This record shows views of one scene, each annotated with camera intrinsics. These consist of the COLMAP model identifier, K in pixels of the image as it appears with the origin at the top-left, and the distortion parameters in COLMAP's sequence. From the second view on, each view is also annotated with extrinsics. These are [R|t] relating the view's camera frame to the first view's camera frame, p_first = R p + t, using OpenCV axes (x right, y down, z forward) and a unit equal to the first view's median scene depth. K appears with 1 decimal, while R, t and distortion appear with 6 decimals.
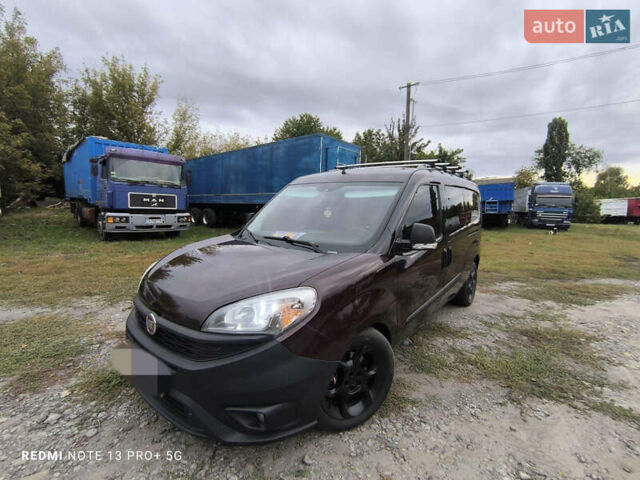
lens RADIAL K [[292.6, 0, 321.7], [0, 292.6, 239.2], [0, 0, 1]] dist [-0.013437, 0.007200]
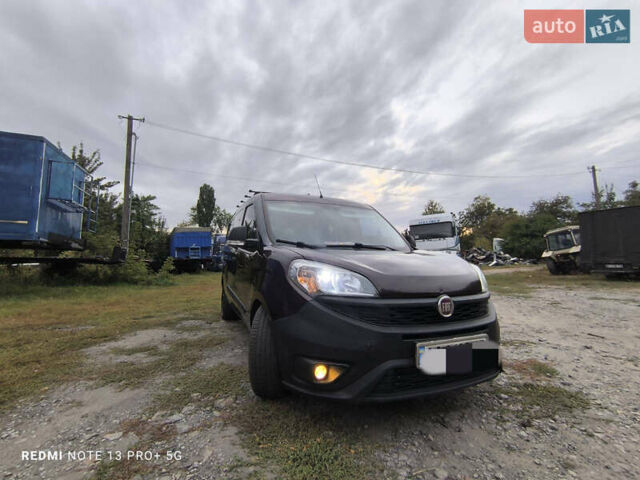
lens RADIAL K [[292.6, 0, 322.7], [0, 292.6, 239.0], [0, 0, 1]] dist [-0.013437, 0.007200]
pose [[0.462752, 0.045865, 0.885300, -0.298556], [0.111084, 0.987789, -0.109239, 0.021176], [-0.879500, 0.148893, 0.452007, 0.153959]]
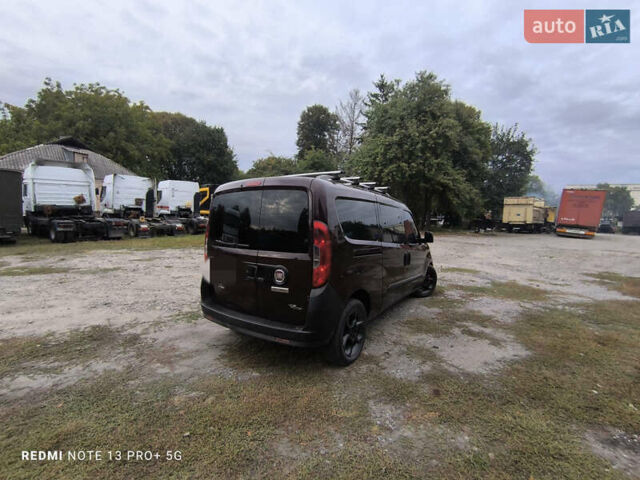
lens RADIAL K [[292.6, 0, 322.9], [0, 292.6, 239.5], [0, 0, 1]] dist [-0.013437, 0.007200]
pose [[-0.994007, -0.037225, -0.102787, 0.161947], [-0.055073, 0.982724, 0.176693, -0.100932], [0.094434, 0.181294, -0.978884, 0.859746]]
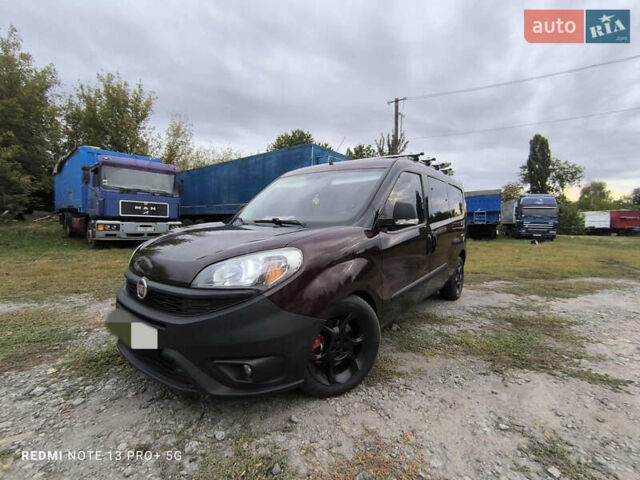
lens RADIAL K [[292.6, 0, 321.9], [0, 292.6, 239.9], [0, 0, 1]] dist [-0.013437, 0.007200]
pose [[0.999663, -0.006350, 0.025184, 0.004301], [0.007658, 0.998608, -0.052178, 0.031247], [-0.024818, 0.052353, 0.998320, -0.008564]]
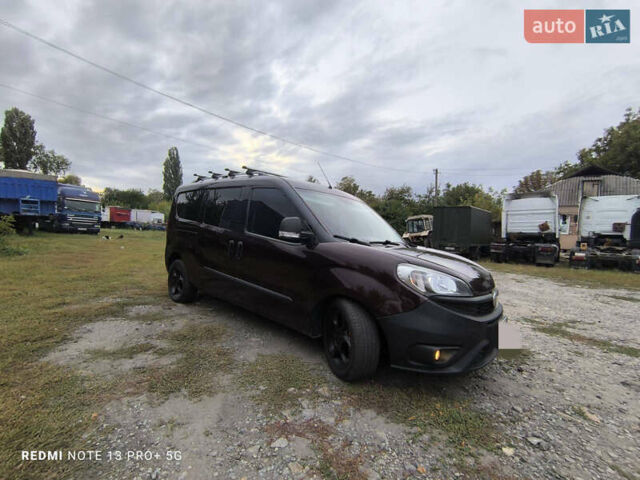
lens RADIAL K [[292.6, 0, 322.9], [0, 292.6, 242.7], [0, 0, 1]] dist [-0.013437, 0.007200]
pose [[0.034948, -0.052098, 0.998030, -0.359534], [0.053282, 0.997317, 0.050195, -0.019387], [-0.997968, 0.051423, 0.037630, 0.313874]]
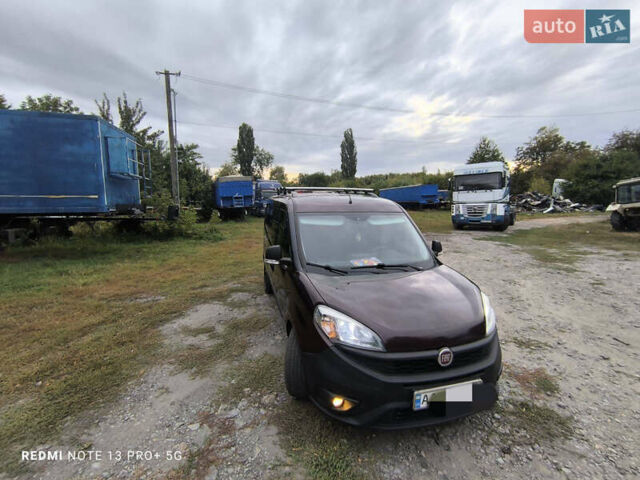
lens RADIAL K [[292.6, 0, 321.8], [0, 292.6, 241.0], [0, 0, 1]] dist [-0.013437, 0.007200]
pose [[0.580778, -0.138102, 0.802262, -0.311420], [0.103455, 0.990036, 0.095532, -0.062008], [-0.807461, 0.027515, 0.589278, 0.121083]]
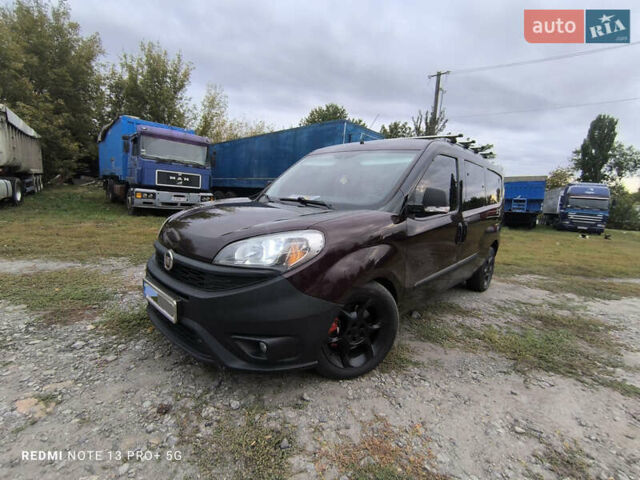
lens RADIAL K [[292.6, 0, 321.4], [0, 292.6, 239.2], [0, 0, 1]] dist [-0.013437, 0.007200]
pose [[0.996150, 0.058080, -0.065662, 0.007107], [-0.056650, 0.998119, 0.023430, 0.027497], [0.066899, -0.019620, 0.997567, -0.005008]]
